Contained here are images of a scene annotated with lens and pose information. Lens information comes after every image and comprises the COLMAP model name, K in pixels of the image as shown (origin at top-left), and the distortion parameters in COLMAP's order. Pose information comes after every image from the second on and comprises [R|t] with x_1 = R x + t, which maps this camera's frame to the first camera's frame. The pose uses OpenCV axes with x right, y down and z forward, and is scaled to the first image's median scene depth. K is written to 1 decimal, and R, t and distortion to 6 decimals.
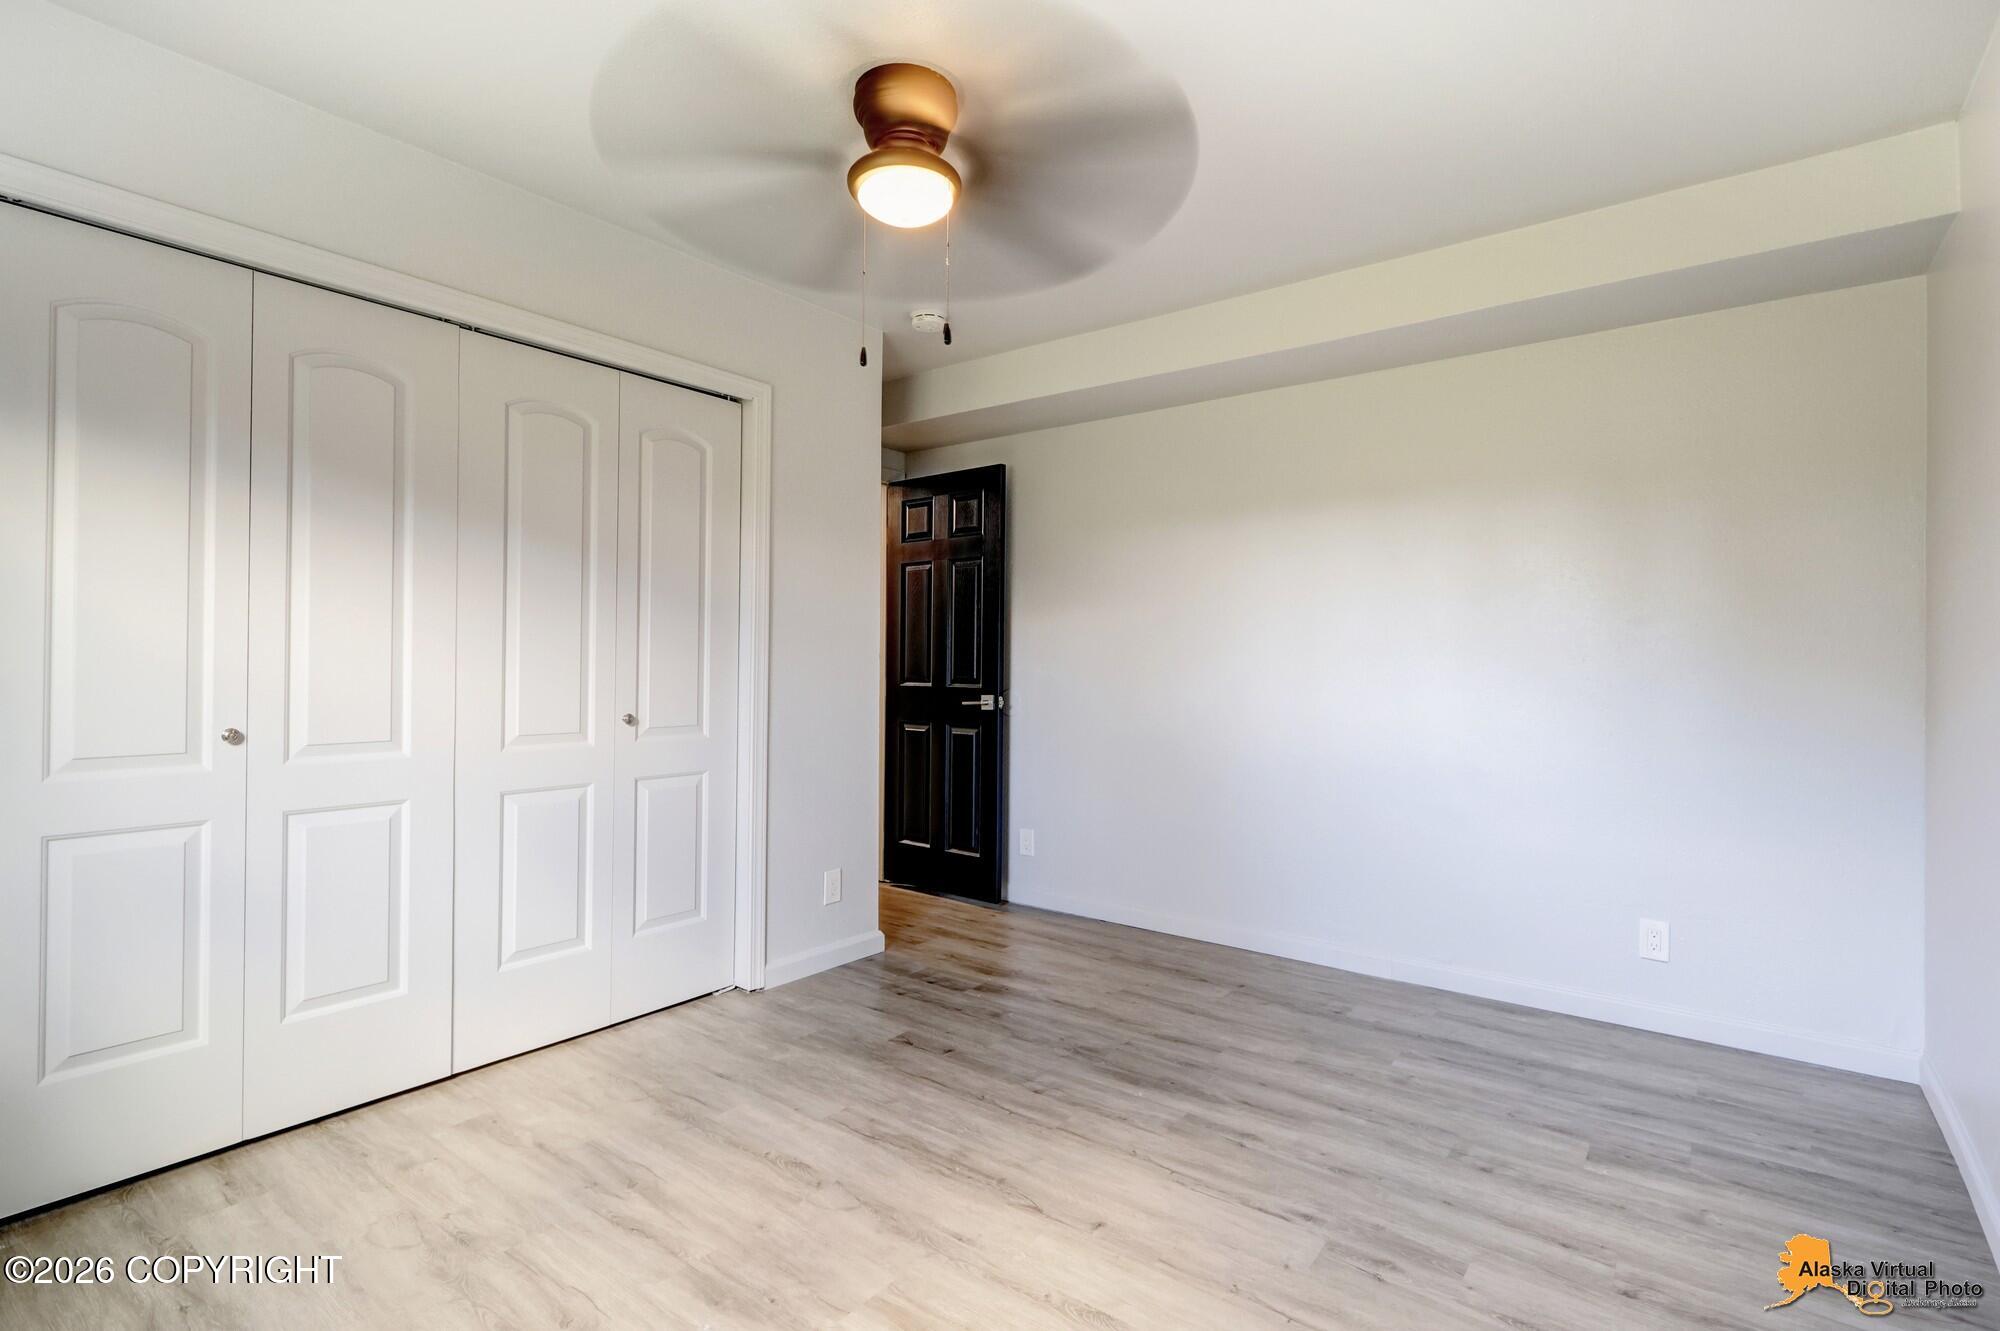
lens RADIAL K [[921.6, 0, 1001.3], [0, 921.6, 666.4], [0, 0, 1]] dist [0.002752, -0.000227]
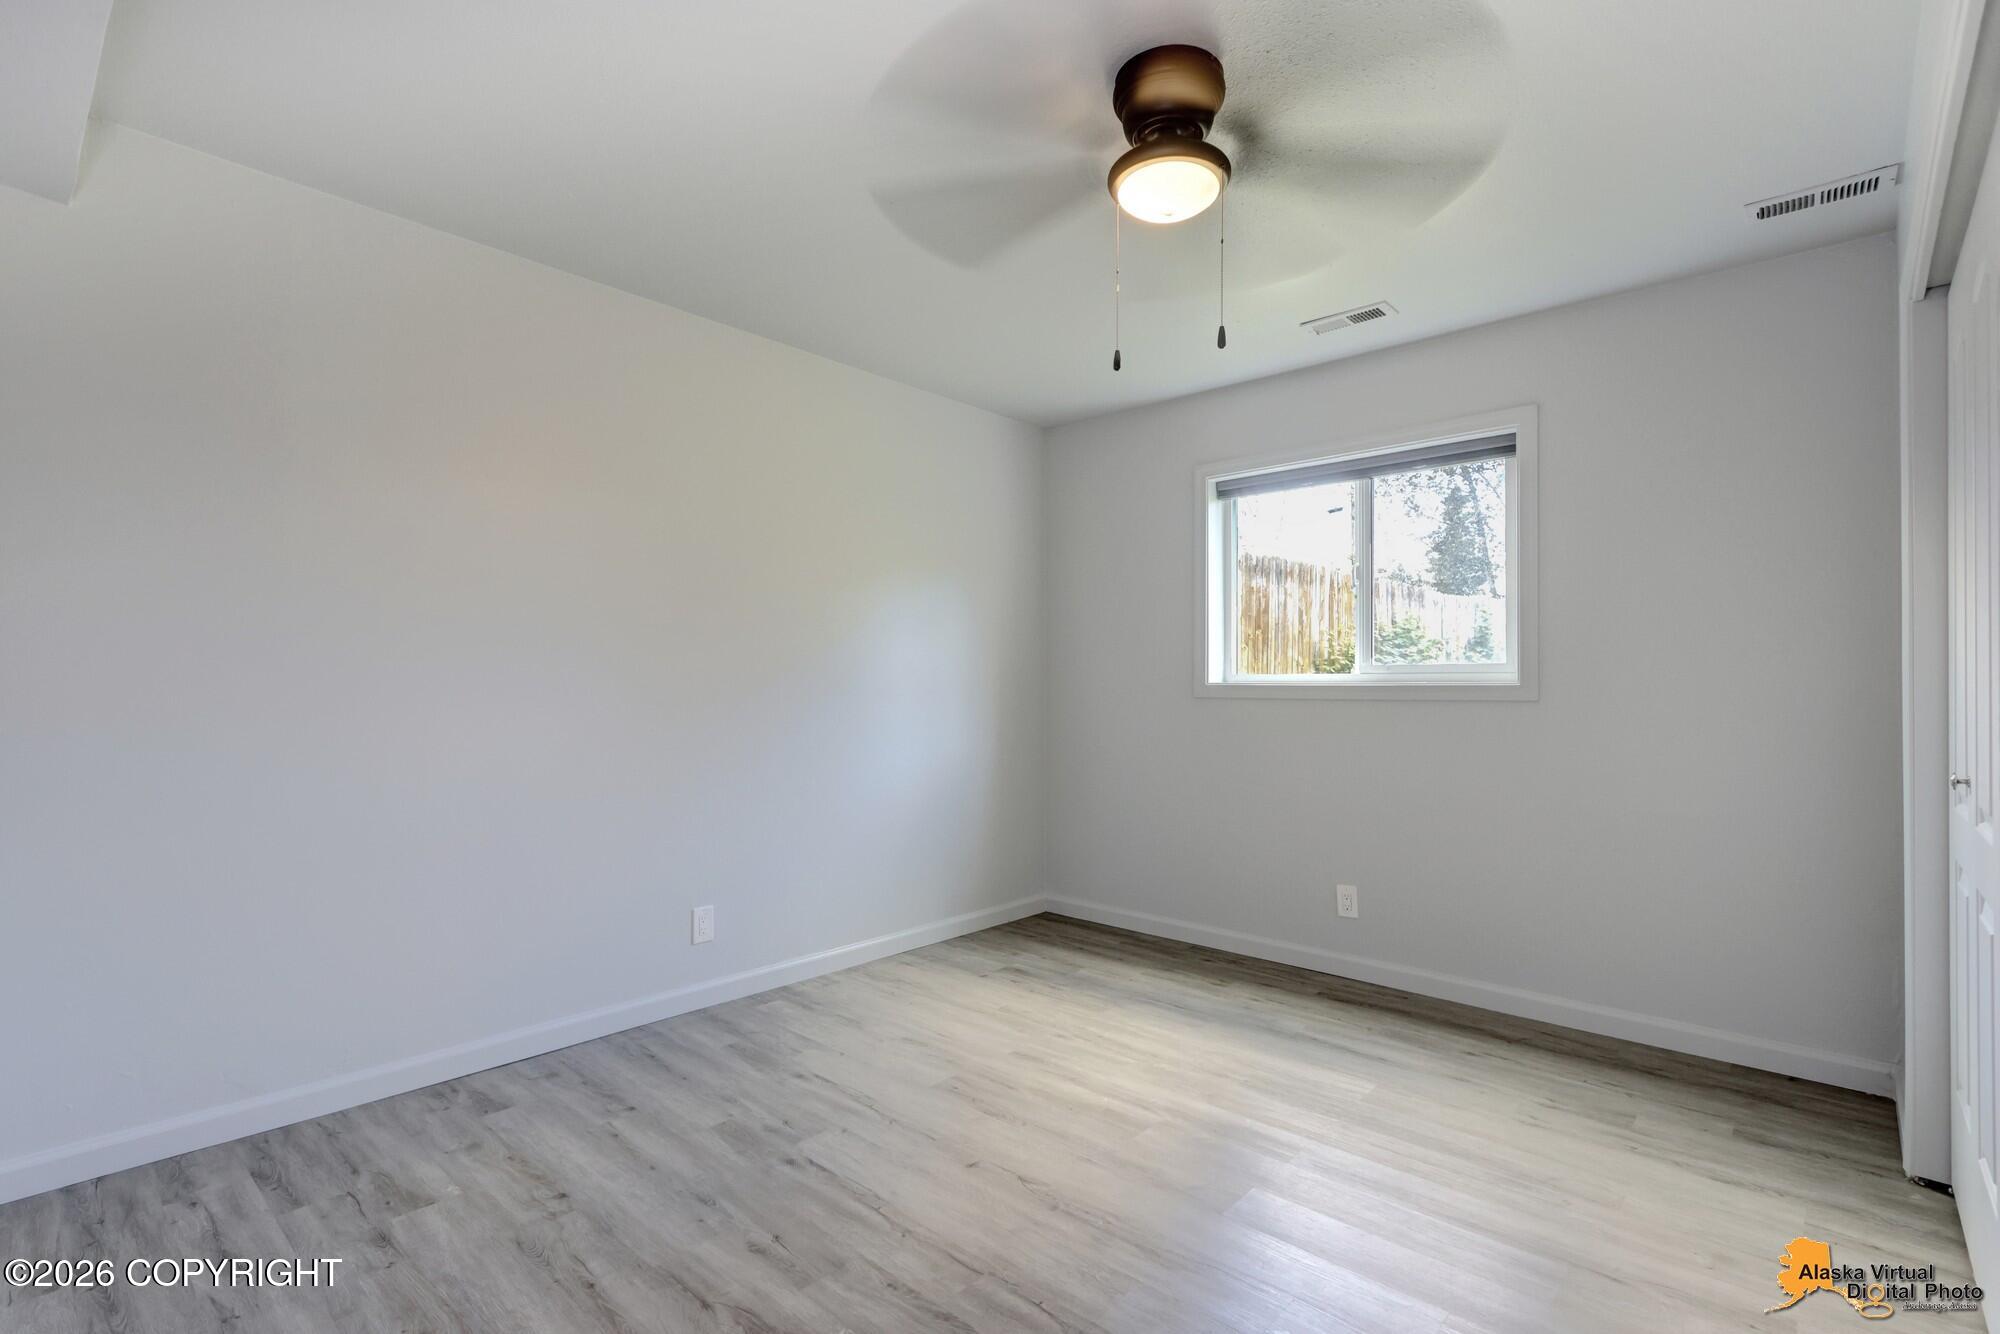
lens RADIAL K [[921.6, 0, 1001.5], [0, 921.6, 670.9], [0, 0, 1]] dist [0.002752, -0.000227]
pose [[-0.997630, -0.010407, 0.068020, -0.004635], [-0.011346, 0.999845, -0.013431, -0.006160], [-0.067870, -0.014171, -0.997594, 1.923769]]
